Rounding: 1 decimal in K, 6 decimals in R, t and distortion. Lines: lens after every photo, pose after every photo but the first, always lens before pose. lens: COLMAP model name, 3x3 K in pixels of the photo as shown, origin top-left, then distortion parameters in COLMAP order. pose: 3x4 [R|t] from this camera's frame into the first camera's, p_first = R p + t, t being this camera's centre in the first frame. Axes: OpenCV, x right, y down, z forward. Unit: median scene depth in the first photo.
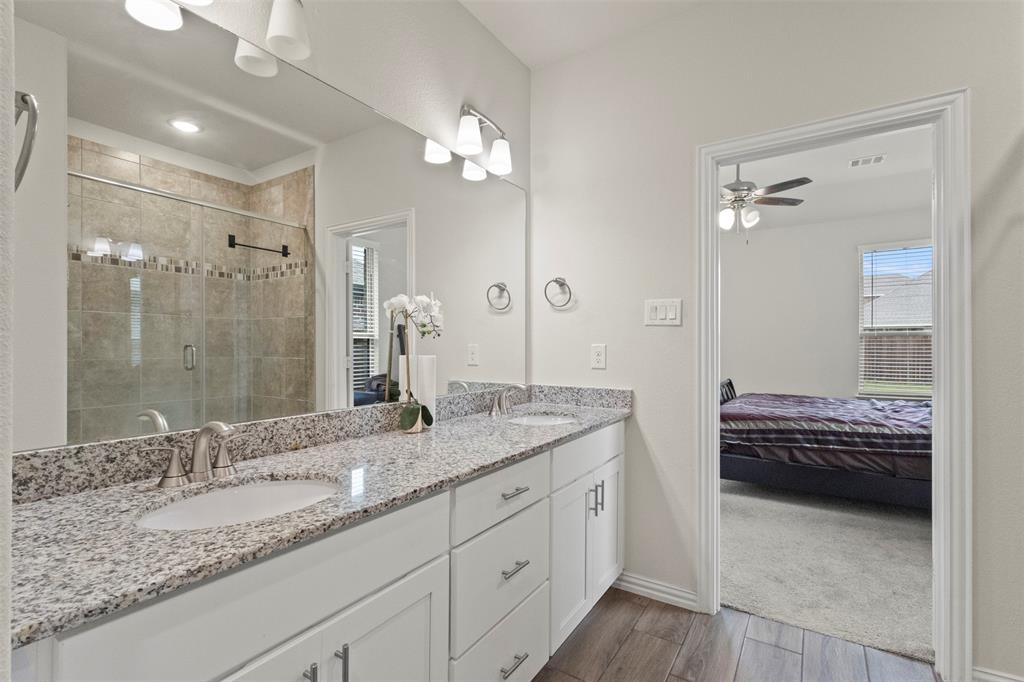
lens RADIAL K [[474.6, 0, 508.4], [0, 474.6, 343.3], [0, 0, 1]] dist [-0.002368, 0.000552]
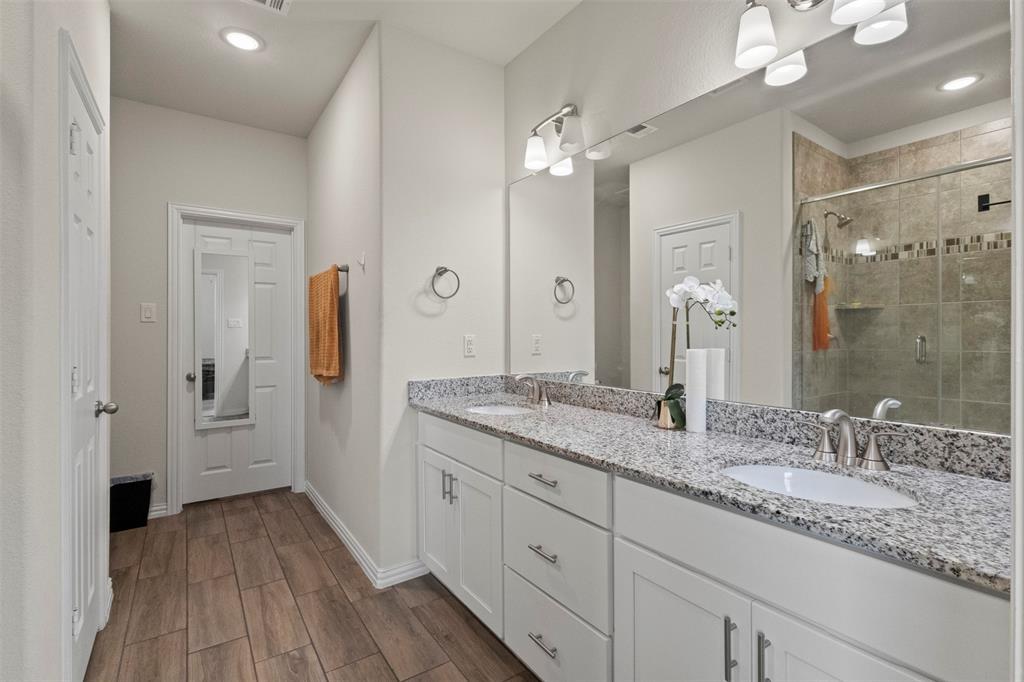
lens RADIAL K [[474.6, 0, 510.2], [0, 474.6, 338.0], [0, 0, 1]] dist [-0.002368, 0.000552]
pose [[-0.393492, 0.002679, -0.919324, 0.674202], [0.004963, 0.999987, 0.000789, 0.003309], [0.919315, -0.004252, -0.393500, 0.911377]]
